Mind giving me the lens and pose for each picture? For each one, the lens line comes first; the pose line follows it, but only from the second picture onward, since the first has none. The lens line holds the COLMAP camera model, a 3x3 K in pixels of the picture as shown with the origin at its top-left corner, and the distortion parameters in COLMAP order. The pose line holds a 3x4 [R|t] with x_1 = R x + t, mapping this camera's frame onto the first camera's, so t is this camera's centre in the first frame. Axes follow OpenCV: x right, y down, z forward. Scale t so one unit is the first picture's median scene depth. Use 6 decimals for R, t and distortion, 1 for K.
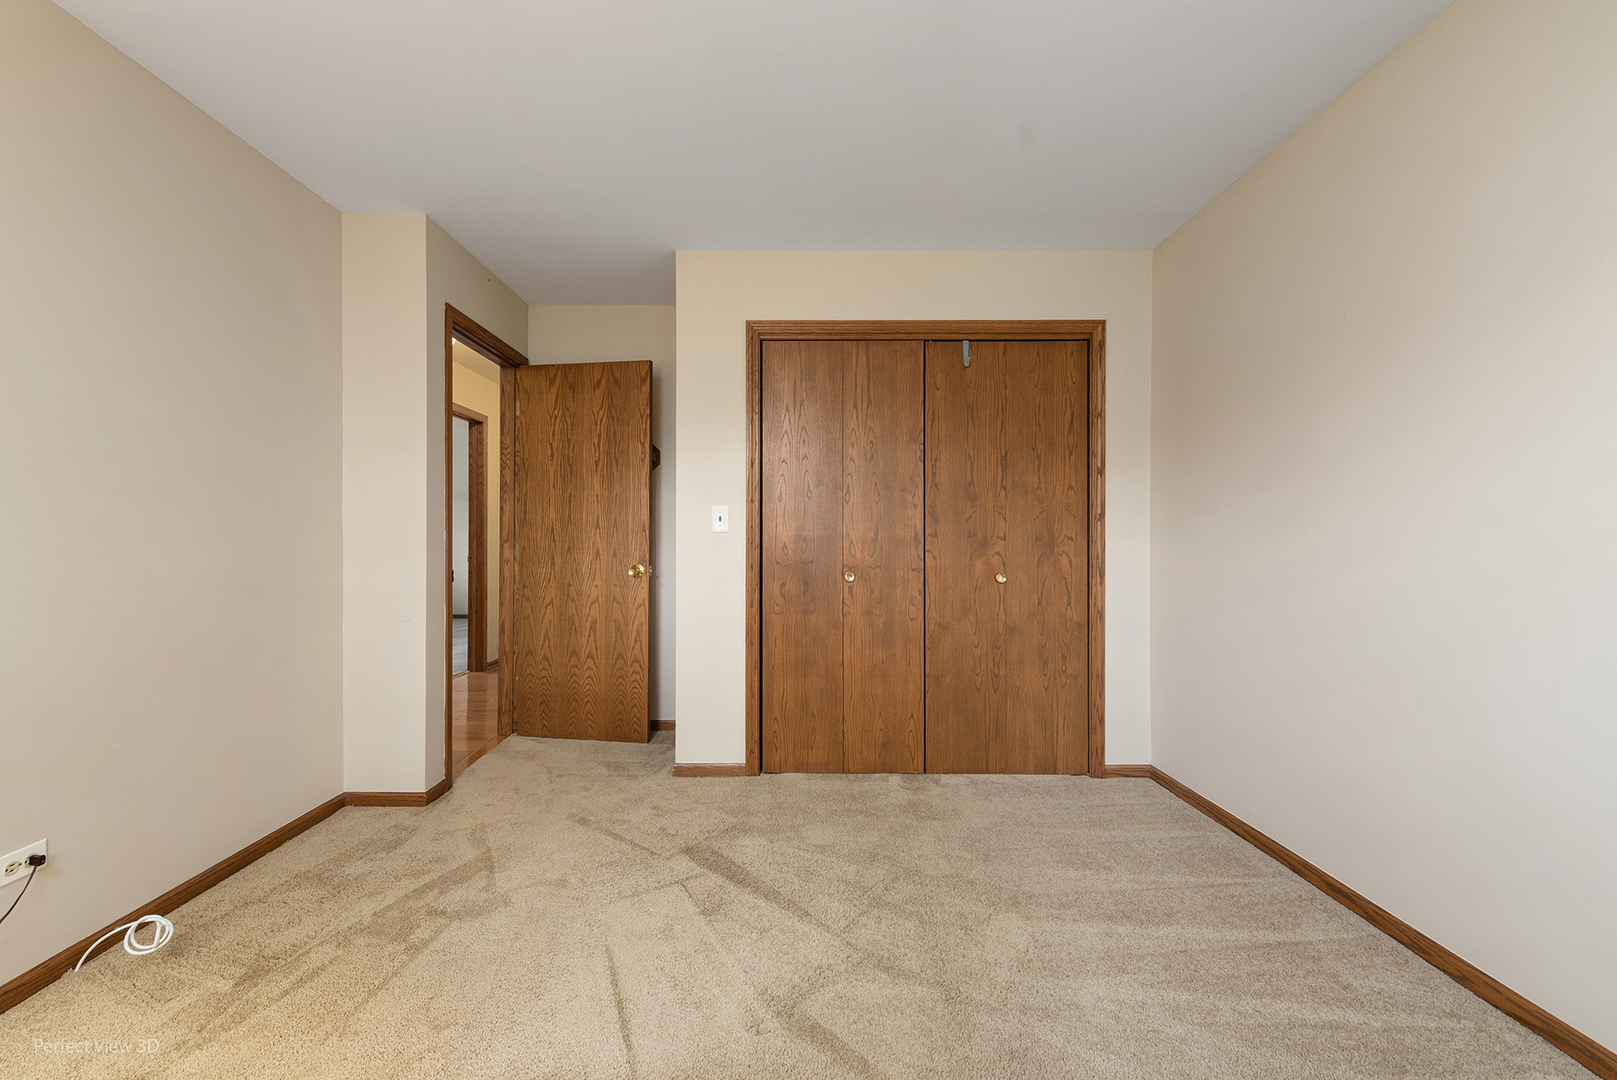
lens RADIAL K [[599.7, 0, 808.5], [0, 599.7, 540.0], [0, 0, 1]] dist [-0.000240, -0.000028]
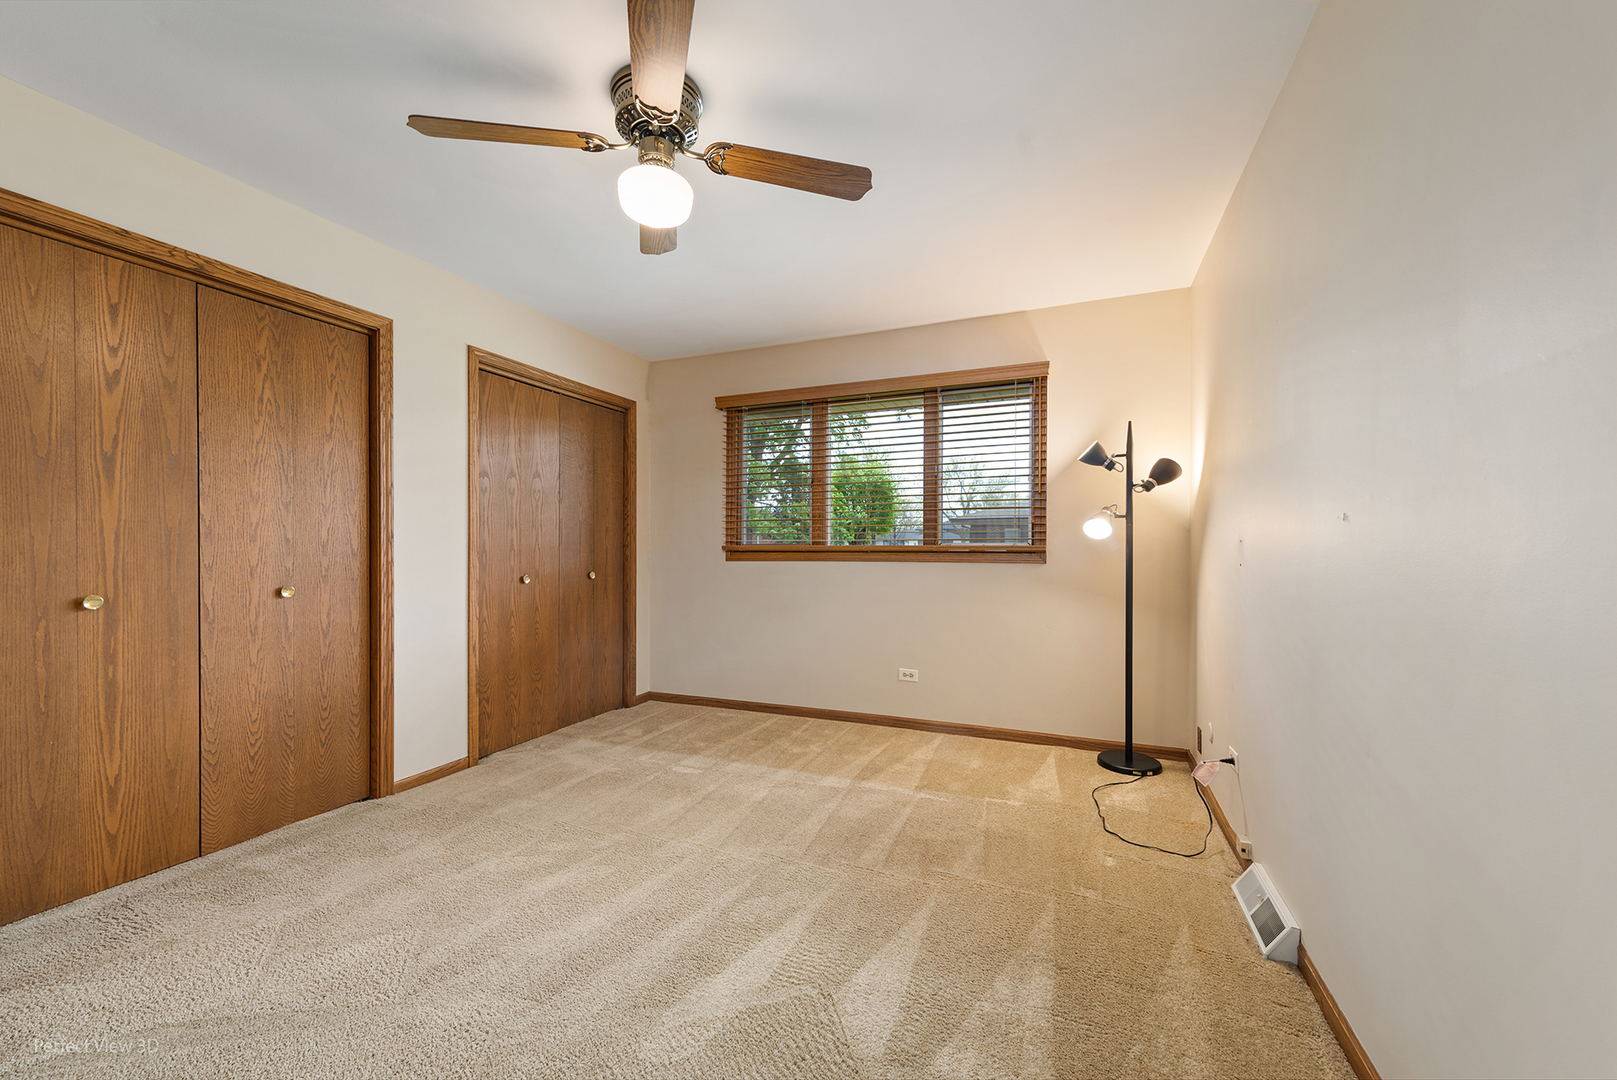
lens RADIAL K [[599.7, 0, 808.5], [0, 599.7, 540.0], [0, 0, 1]] dist [-0.000240, -0.000028]
pose [[0.393039, 0.006942, 0.919496, -0.844372], [0.004558, 0.999945, -0.009498, -0.001269], [-0.919510, 0.007924, 0.392986, 0.010367]]
